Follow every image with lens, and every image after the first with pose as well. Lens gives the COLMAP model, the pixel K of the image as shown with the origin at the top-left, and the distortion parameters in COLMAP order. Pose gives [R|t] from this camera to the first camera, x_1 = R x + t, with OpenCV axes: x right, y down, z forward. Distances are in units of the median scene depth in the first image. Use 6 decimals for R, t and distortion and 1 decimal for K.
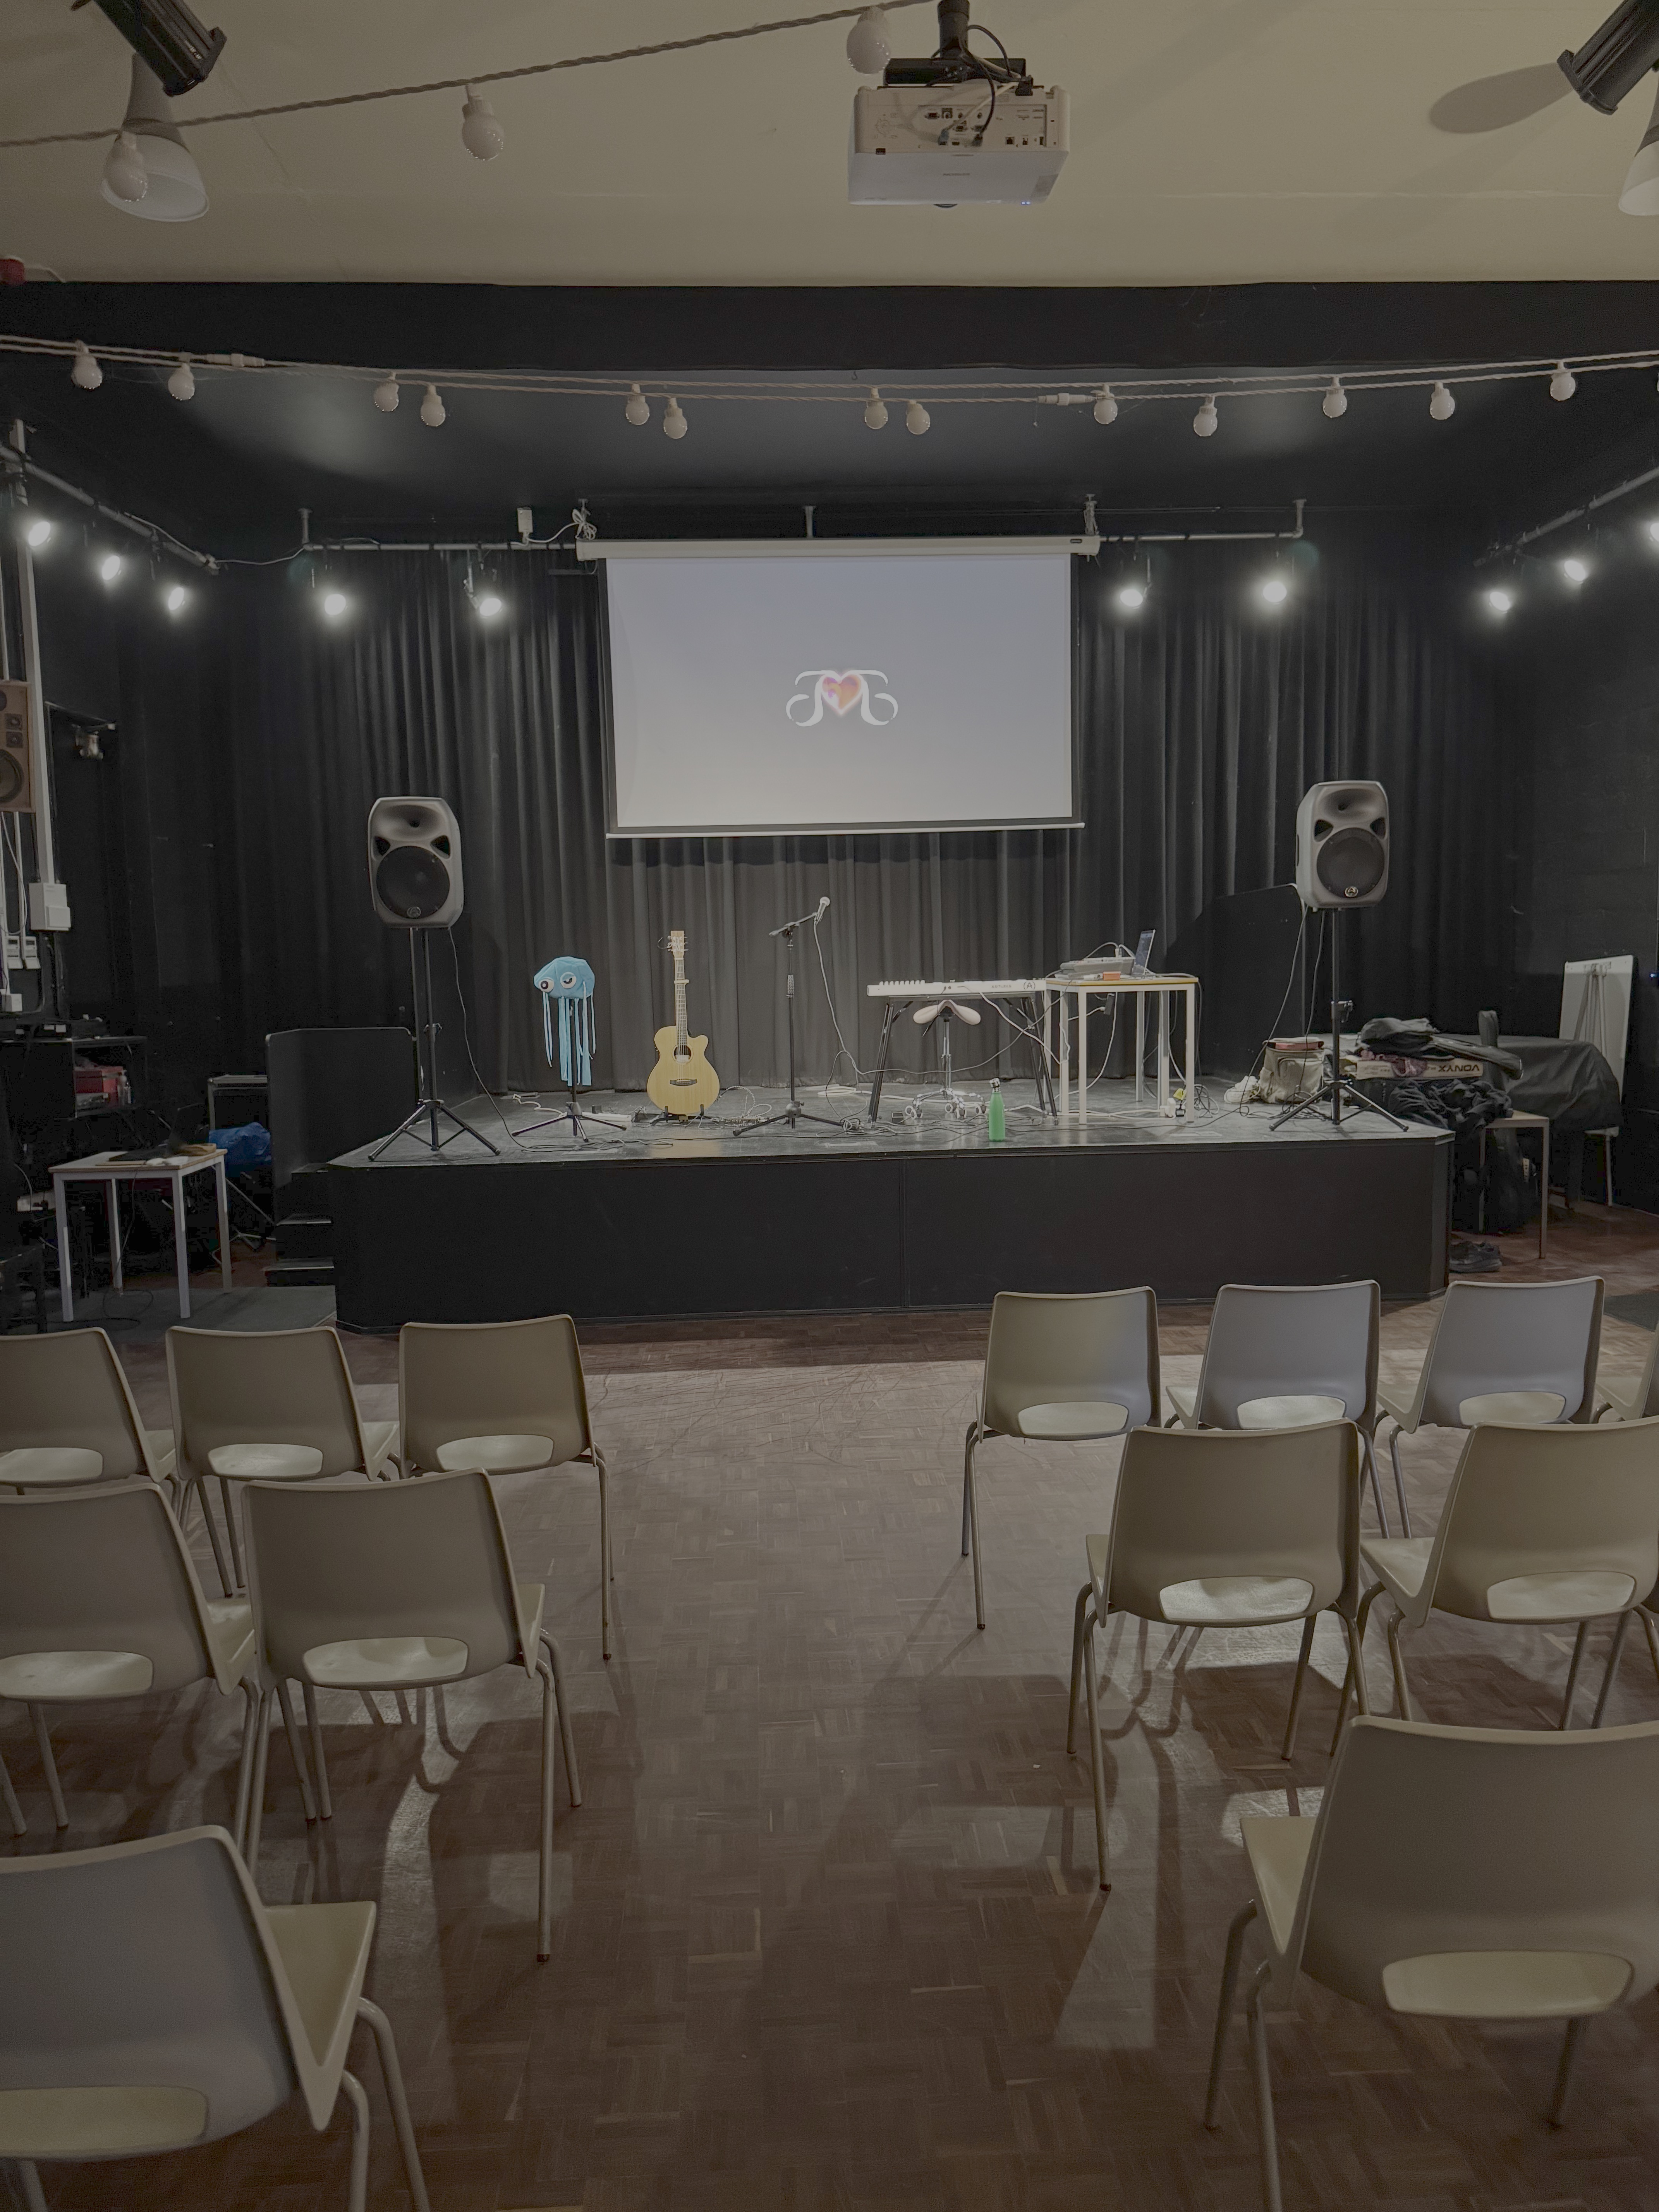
lens RADIAL K [[1564.0, 0, 829.5], [0, 1564.0, 1106.0], [0, 0, 1]] dist [0.128244, -0.213544]
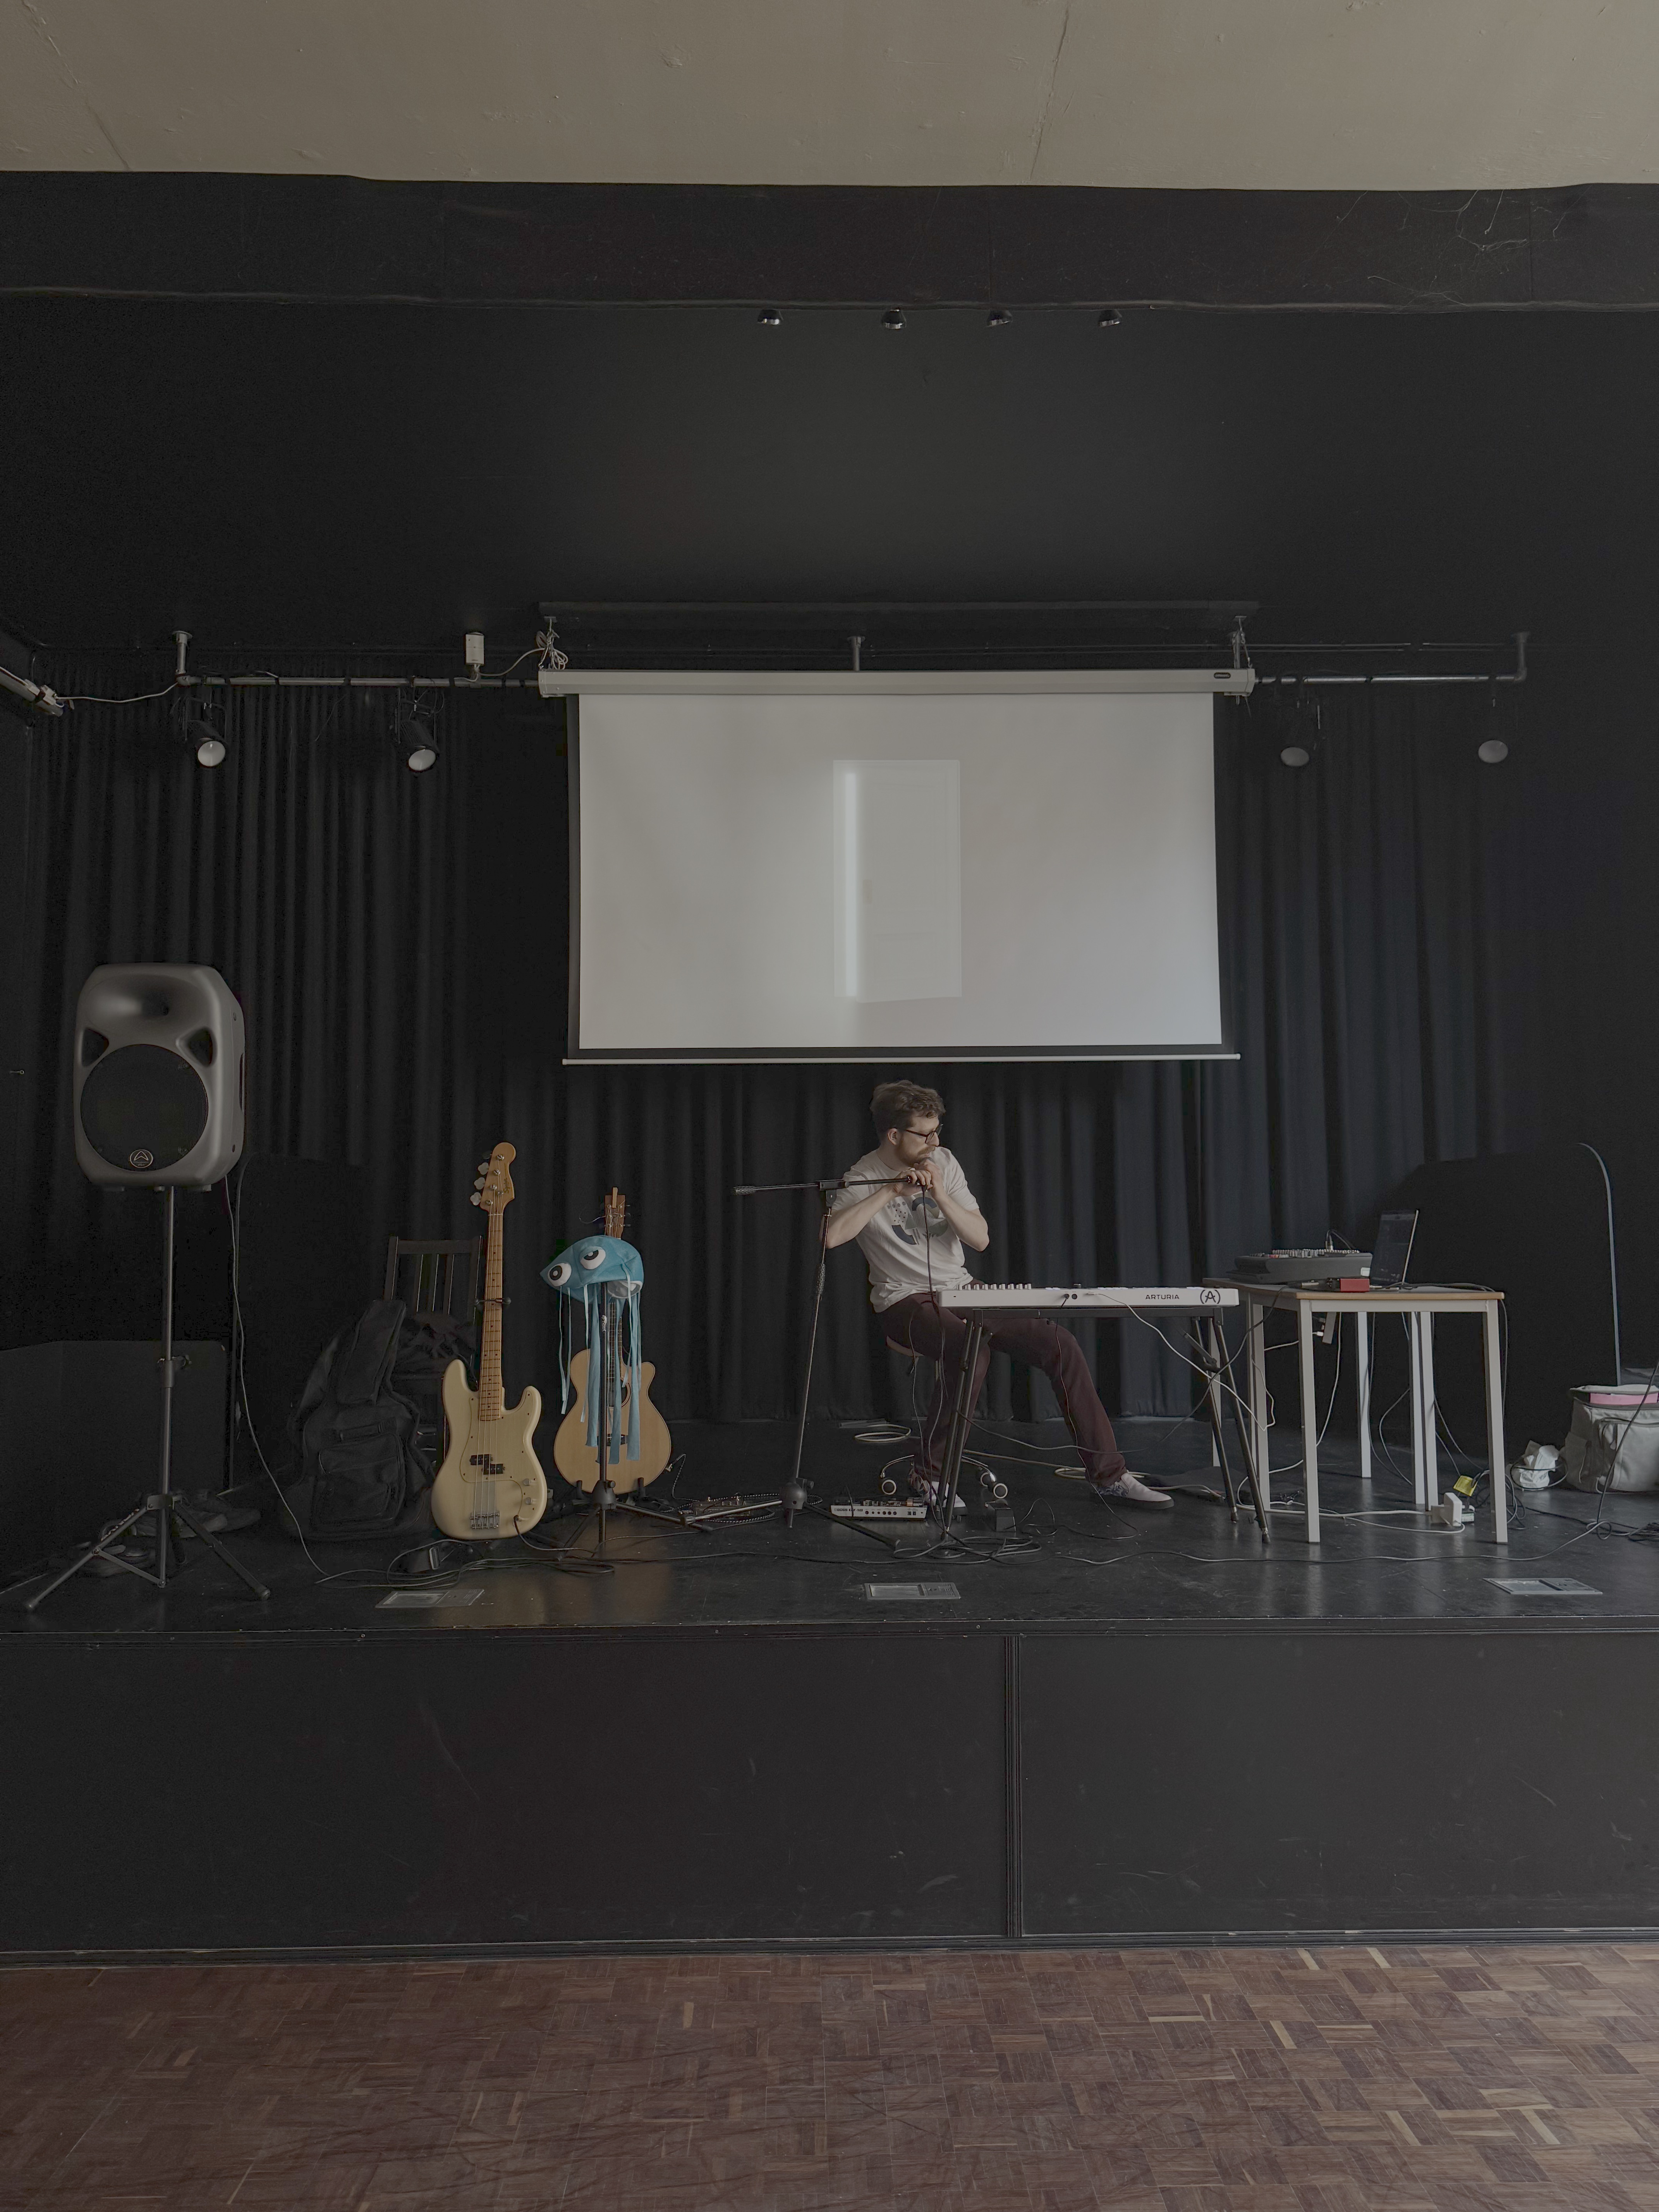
lens RADIAL K [[1564.0, 0, 829.5], [0, 1564.0, 1106.0], [0, 0, 1]] dist [0.128244, -0.213544]
pose [[0.999381, 0.014238, -0.032161, 0.002560], [-0.019431, 0.985694, -0.167419, -0.055888], [0.029318, 0.167941, 0.985361, 0.482273]]
